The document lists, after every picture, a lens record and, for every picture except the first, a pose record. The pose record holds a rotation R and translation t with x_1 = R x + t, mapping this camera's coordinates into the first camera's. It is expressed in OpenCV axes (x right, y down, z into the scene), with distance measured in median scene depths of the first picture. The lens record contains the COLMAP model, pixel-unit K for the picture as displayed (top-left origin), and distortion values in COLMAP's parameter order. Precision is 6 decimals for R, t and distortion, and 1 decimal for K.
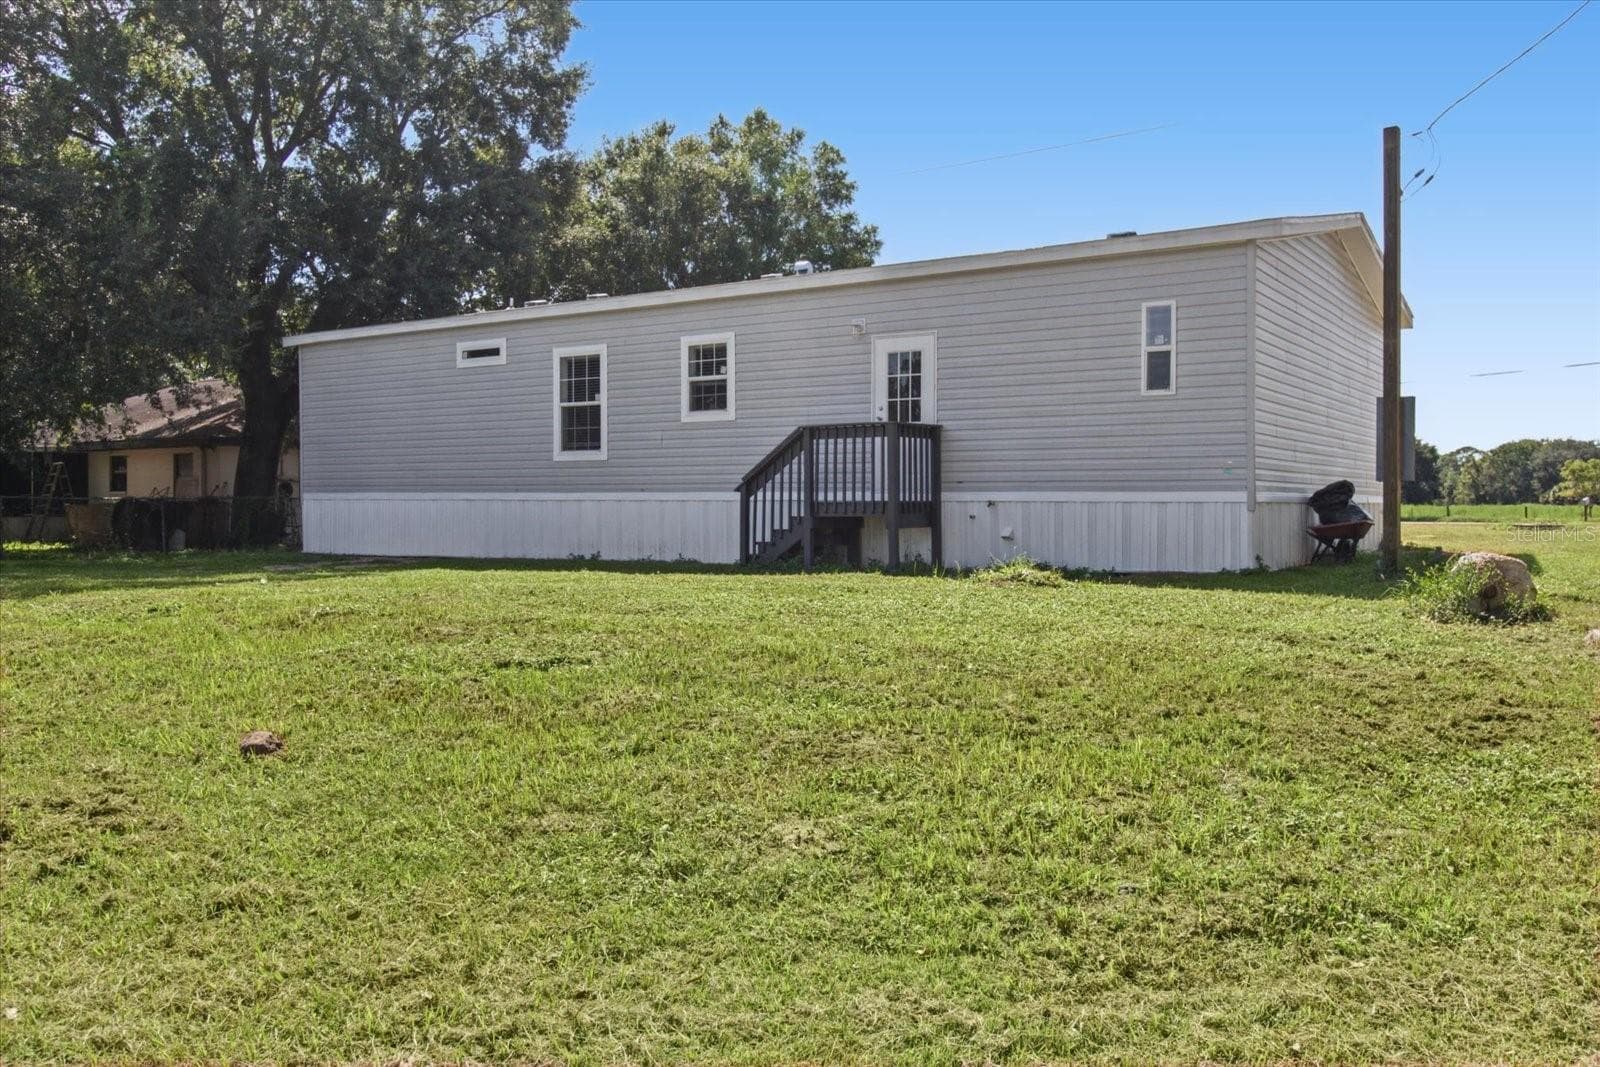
lens RADIAL K [[1249.6, 0, 805.4], [0, 1249.6, 530.5], [0, 0, 1]] dist [0.042465, -0.050568]
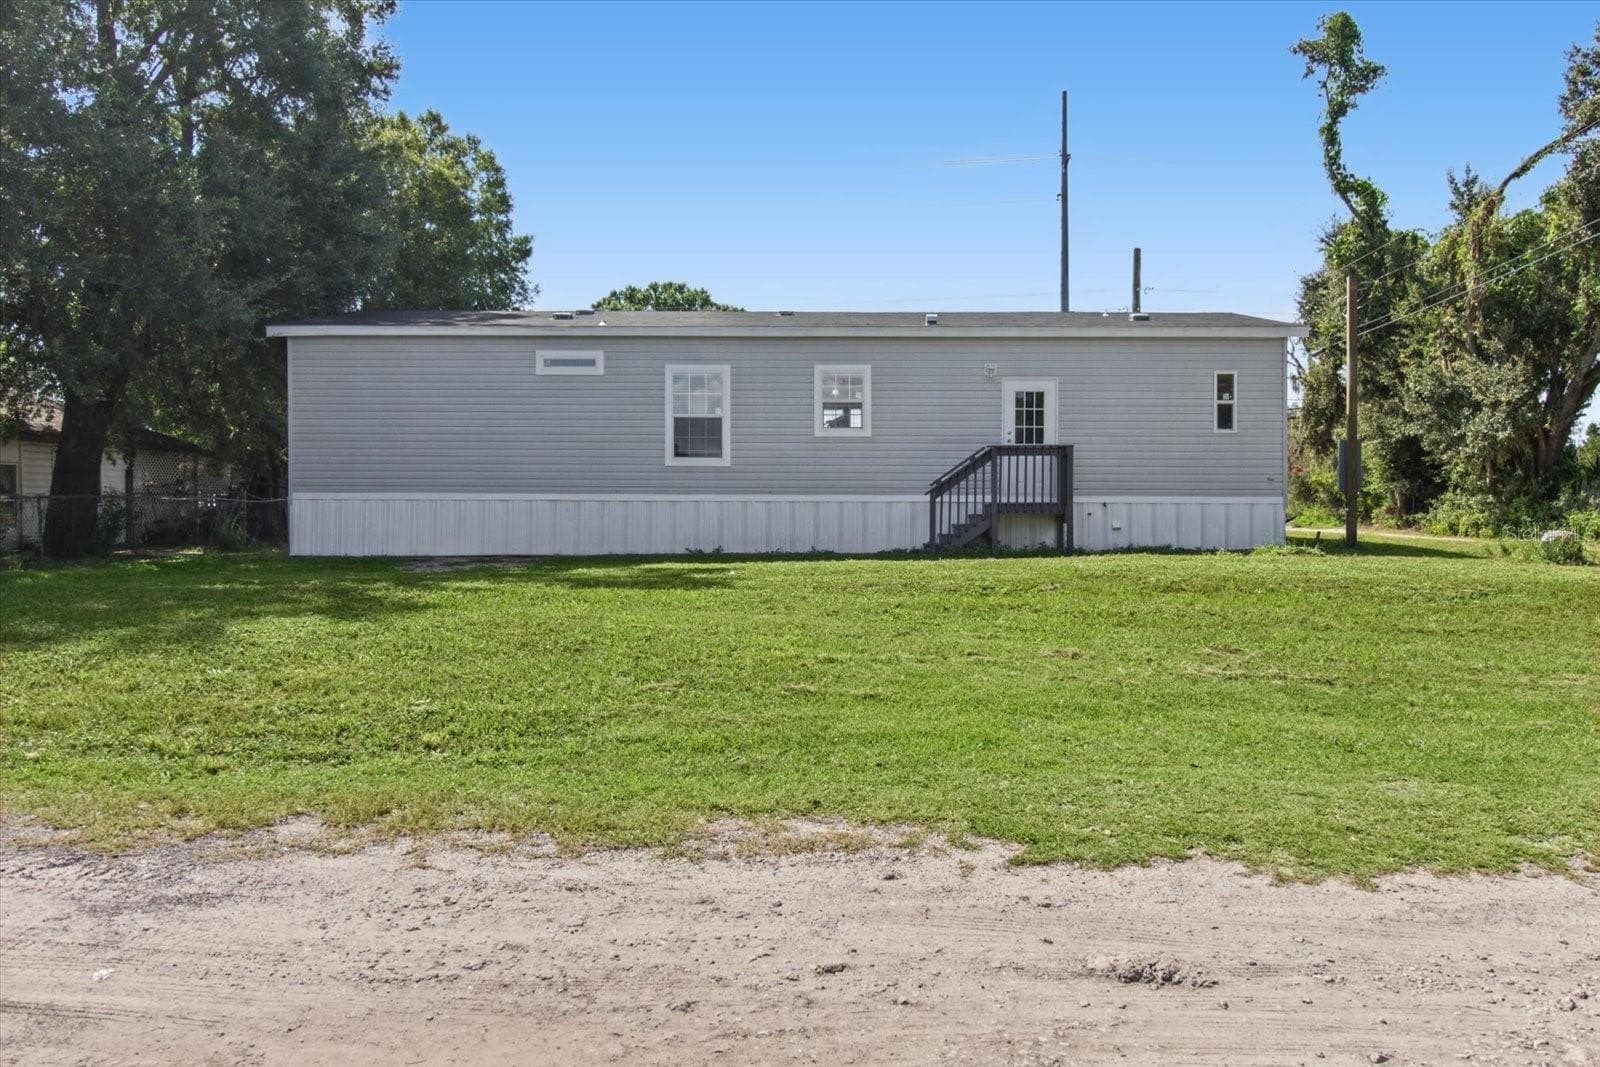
lens RADIAL K [[1249.6, 0, 808.8], [0, 1249.6, 530.7], [0, 0, 1]] dist [0.042465, -0.050568]
pose [[0.838243, -0.007109, 0.545251, -0.845284], [0.011031, 0.999931, -0.003921, 0.009150], [-0.545186, 0.009301, 0.838264, 0.005785]]
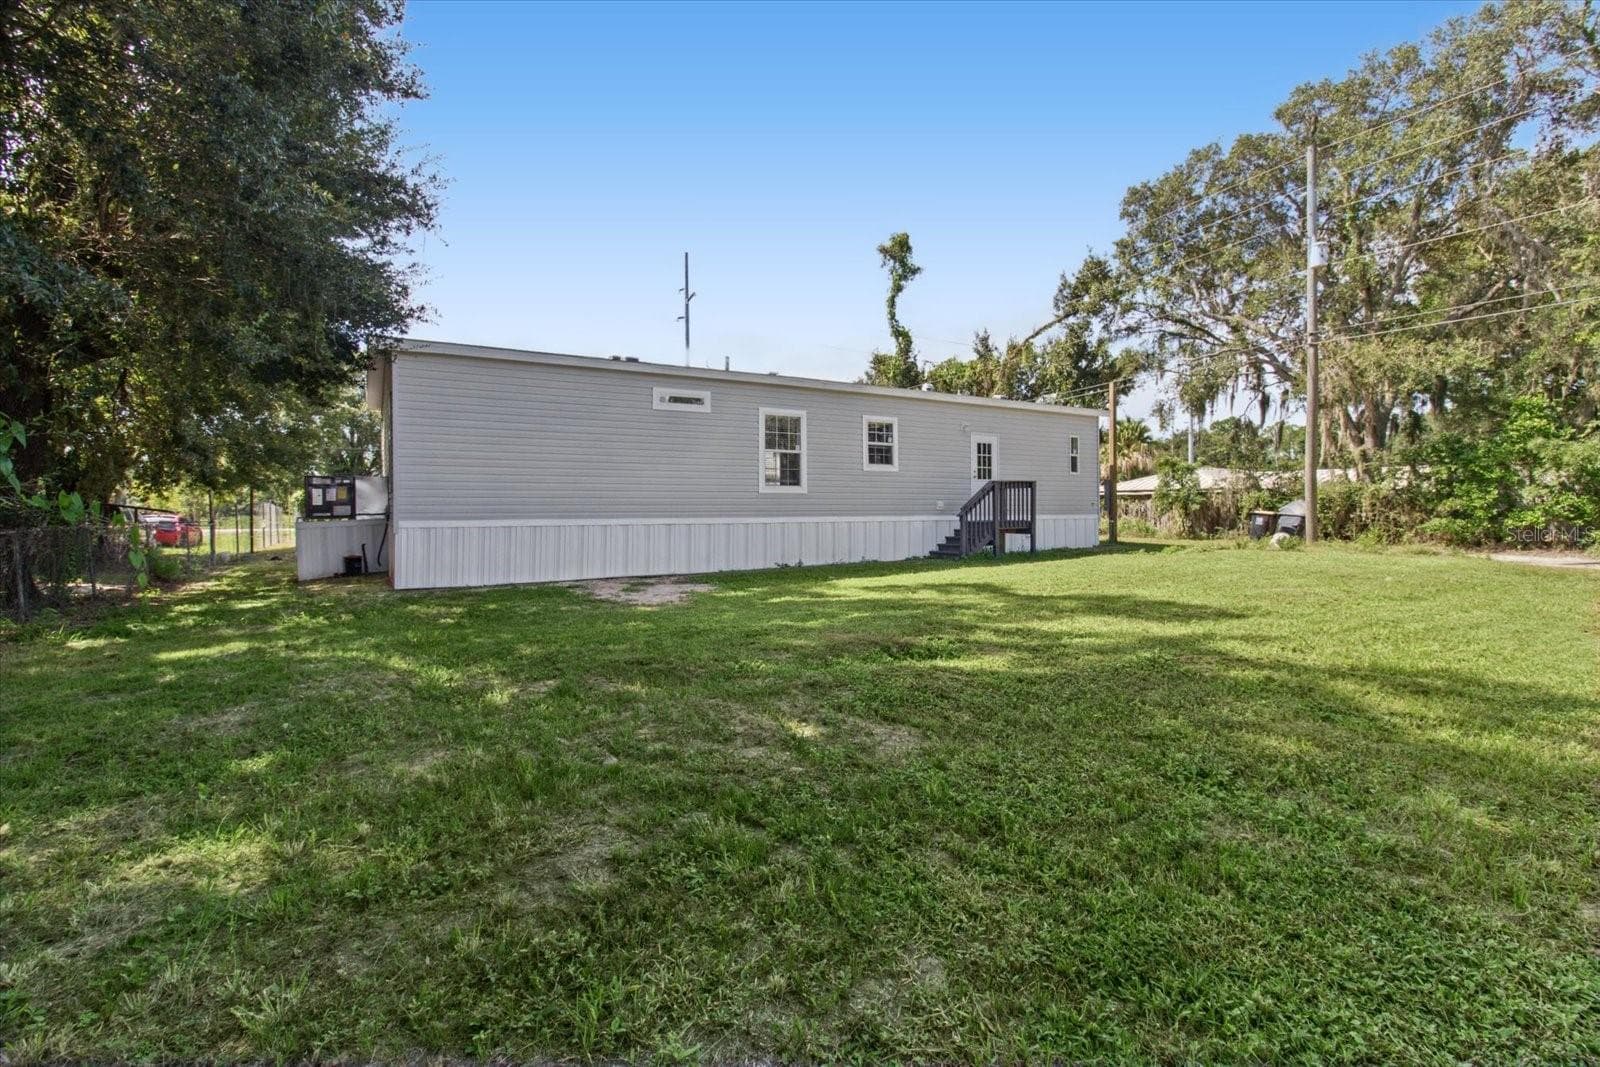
lens RADIAL K [[734.6, 0, 808.4], [0, 734.6, 529.6], [0, 0, 1]] dist [-0.009431, 0.012156]
pose [[0.417339, -0.025225, 0.908401, -1.063681], [0.031246, 0.999422, 0.013398, -0.032167], [-0.908214, 0.022793, 0.417886, 0.768850]]
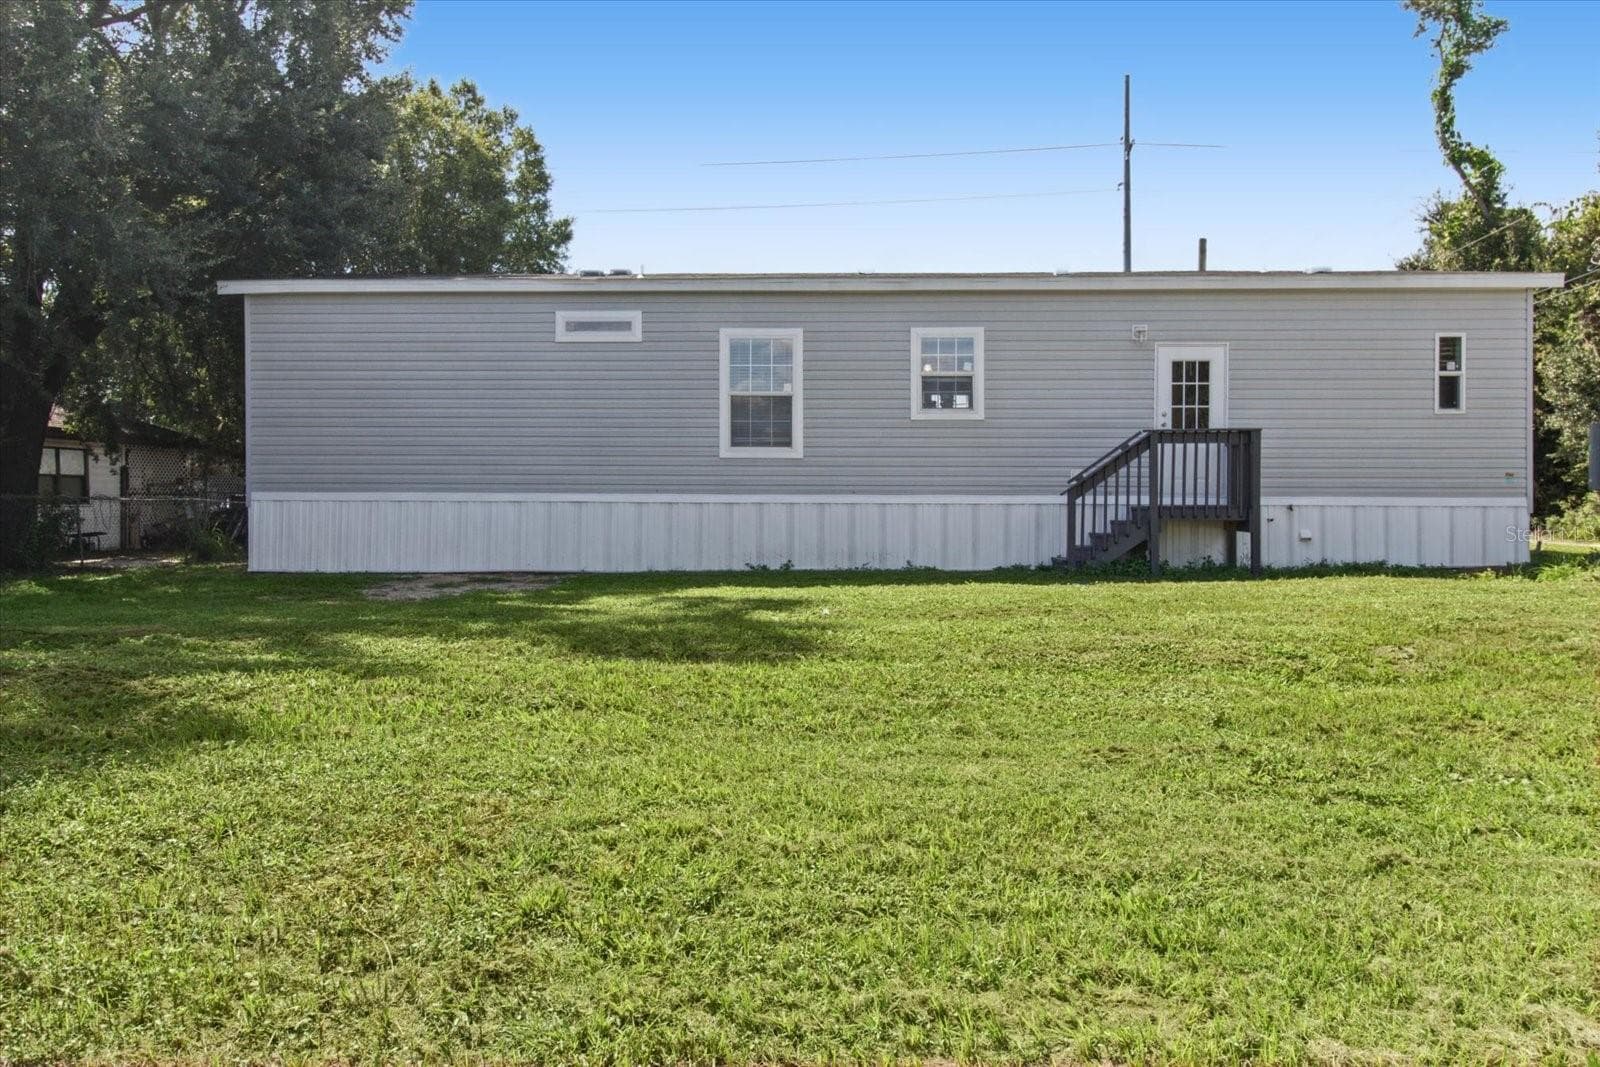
lens RADIAL K [[1161.3, 0, 812.5], [0, 1161.3, 522.5], [0, 0, 1]] dist [0.025648, -0.016806]
pose [[0.852384, -0.004067, 0.522900, -0.686477], [0.010305, 0.999906, -0.009021, -0.003499], [-0.522815, 0.013078, 0.852346, 0.341475]]
